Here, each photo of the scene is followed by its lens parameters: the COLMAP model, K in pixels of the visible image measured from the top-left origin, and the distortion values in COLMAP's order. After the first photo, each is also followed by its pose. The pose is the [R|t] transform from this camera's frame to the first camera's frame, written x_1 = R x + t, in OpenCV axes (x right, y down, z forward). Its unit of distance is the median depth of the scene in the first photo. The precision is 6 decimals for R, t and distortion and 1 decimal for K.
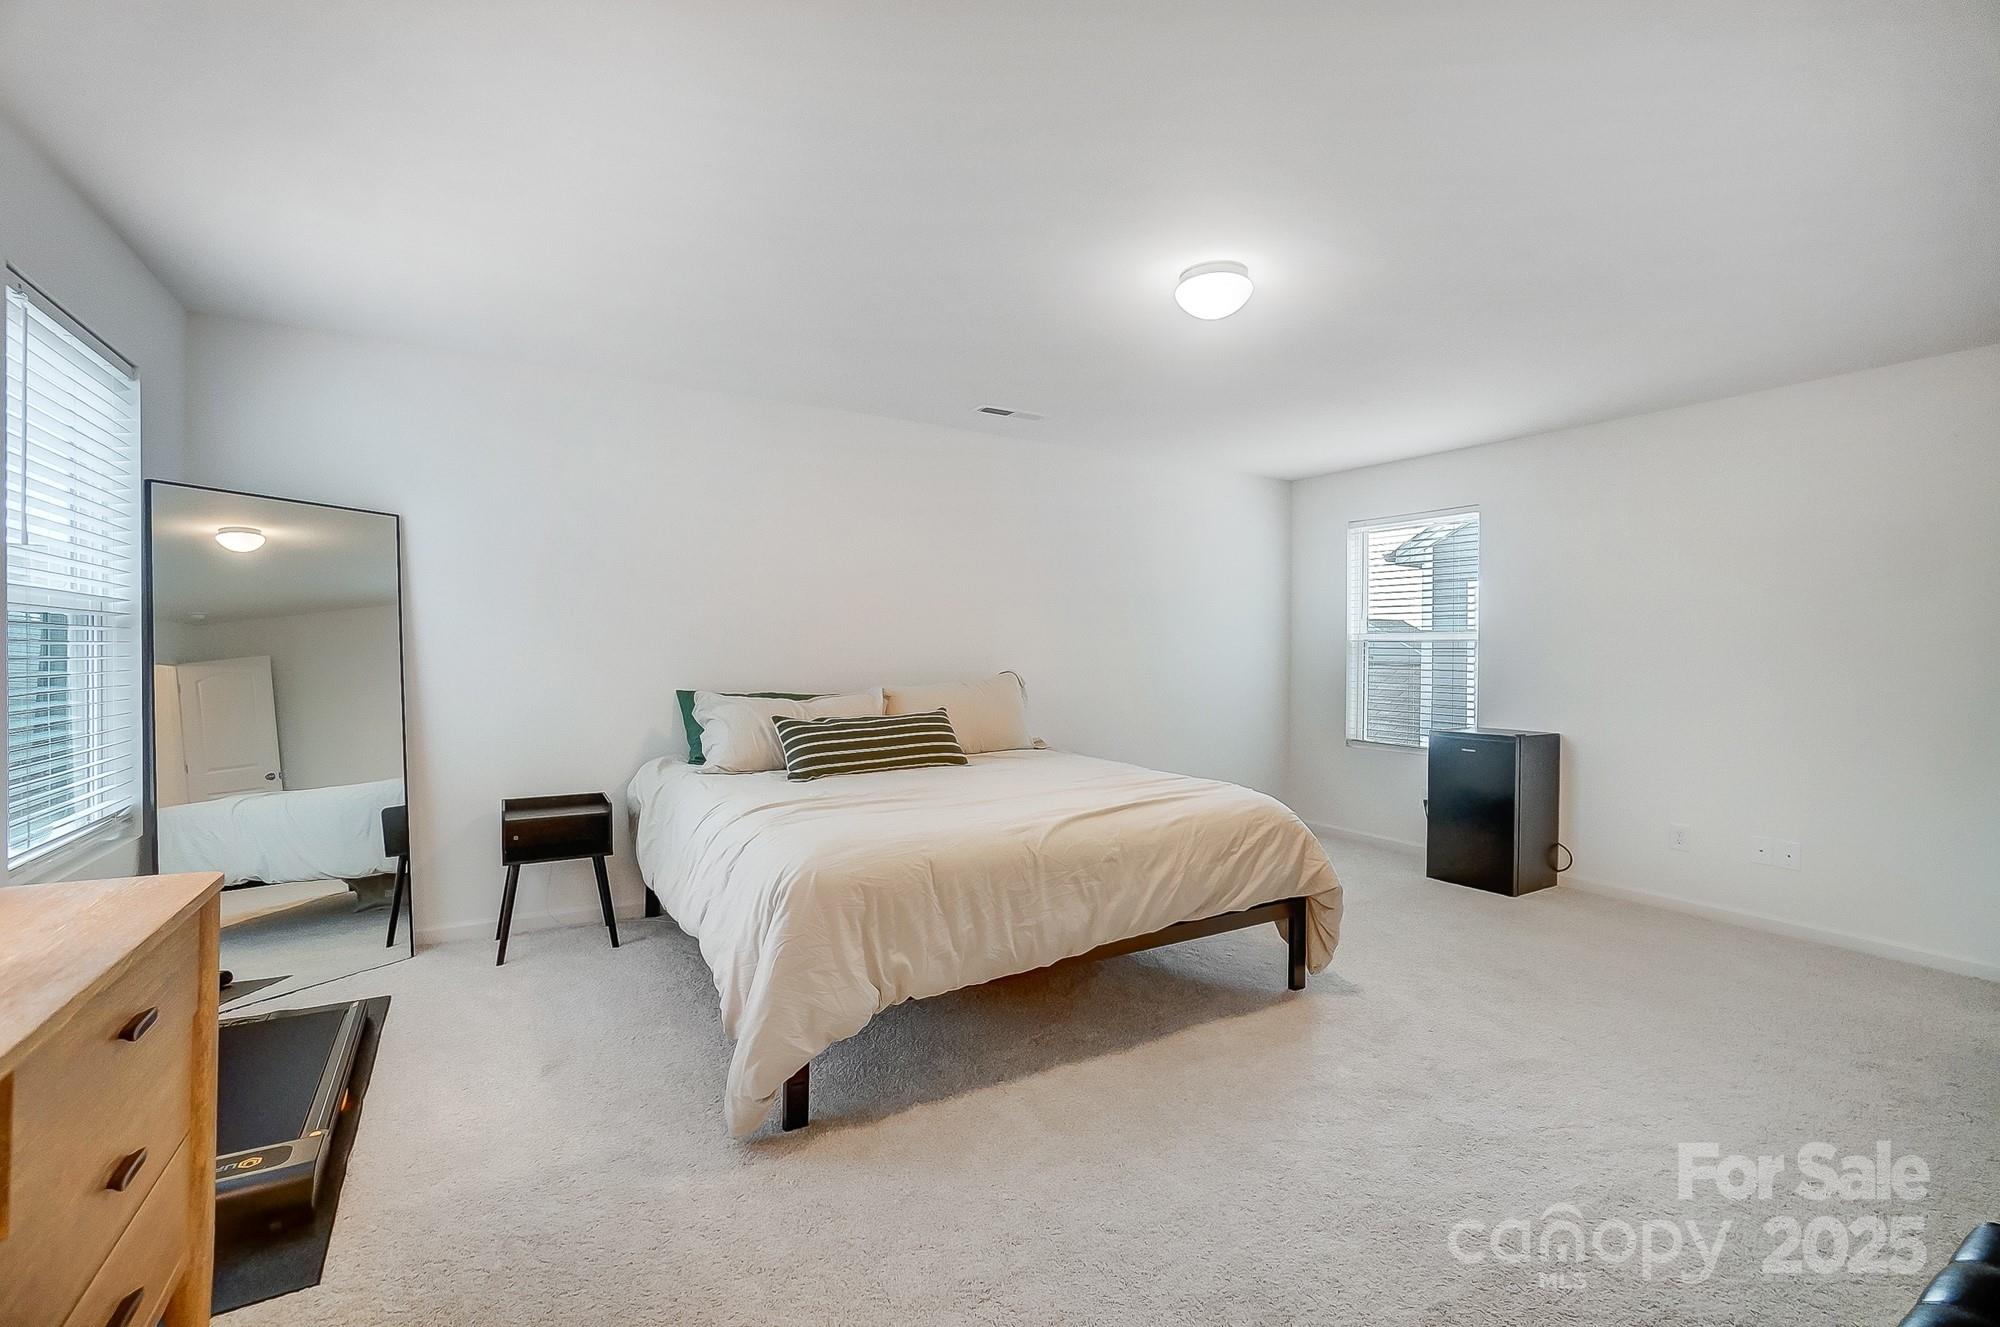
lens RADIAL K [[897.3, 0, 992.4], [0, 897.3, 654.3], [0, 0, 1]] dist [-0.042499, 0.018662]
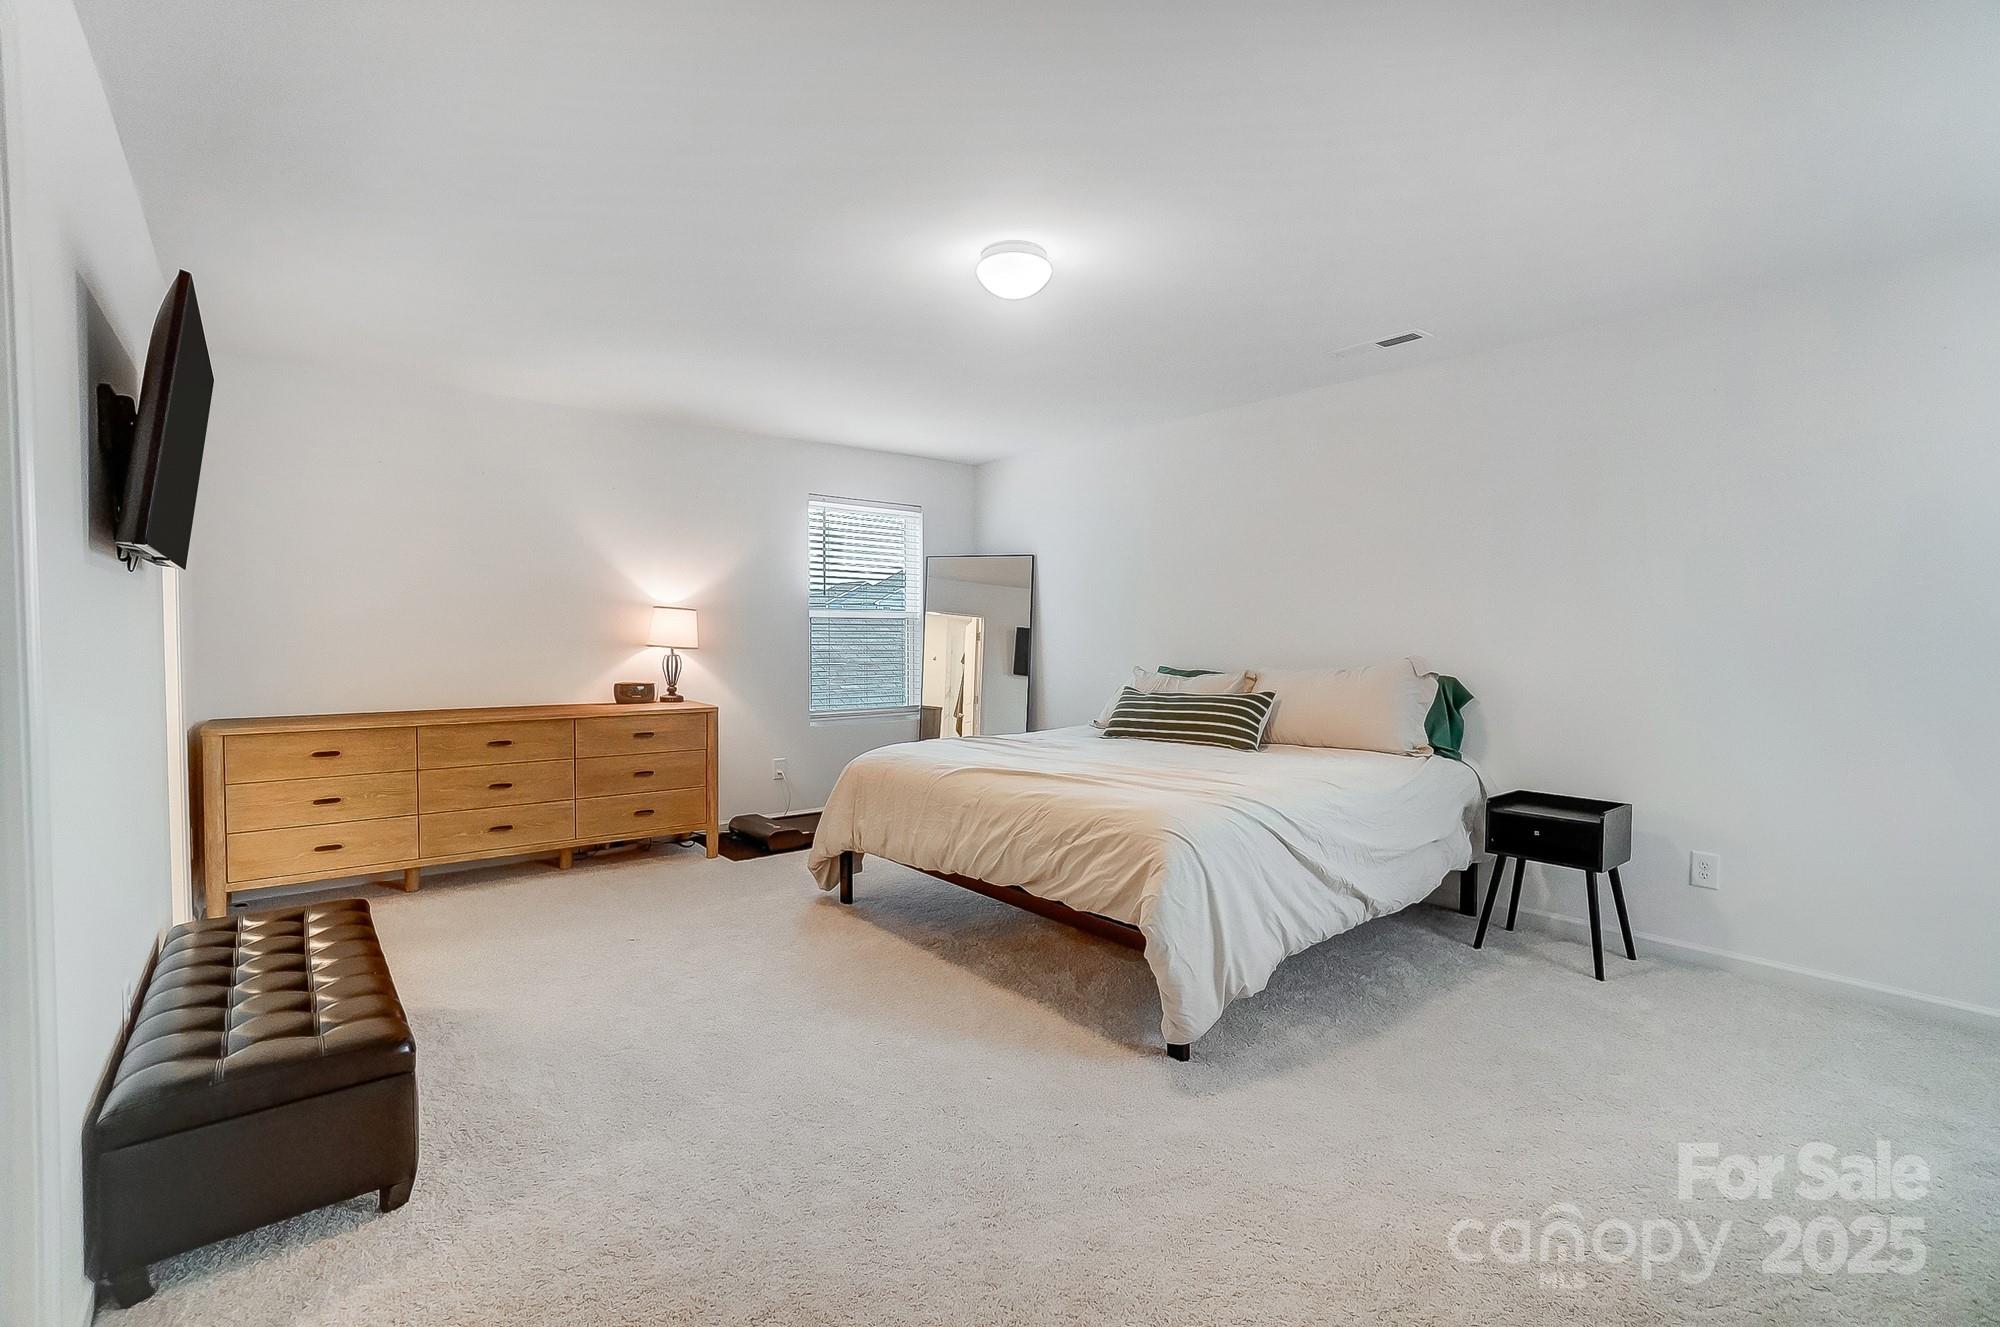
lens RADIAL K [[897.3, 0, 992.4], [0, 897.3, 654.3], [0, 0, 1]] dist [-0.042499, 0.018662]
pose [[0.144800, 0.019280, -0.989273, 1.201787], [-0.023958, 0.999585, 0.015974, 0.007761], [0.989171, 0.021387, 0.145202, 0.782423]]
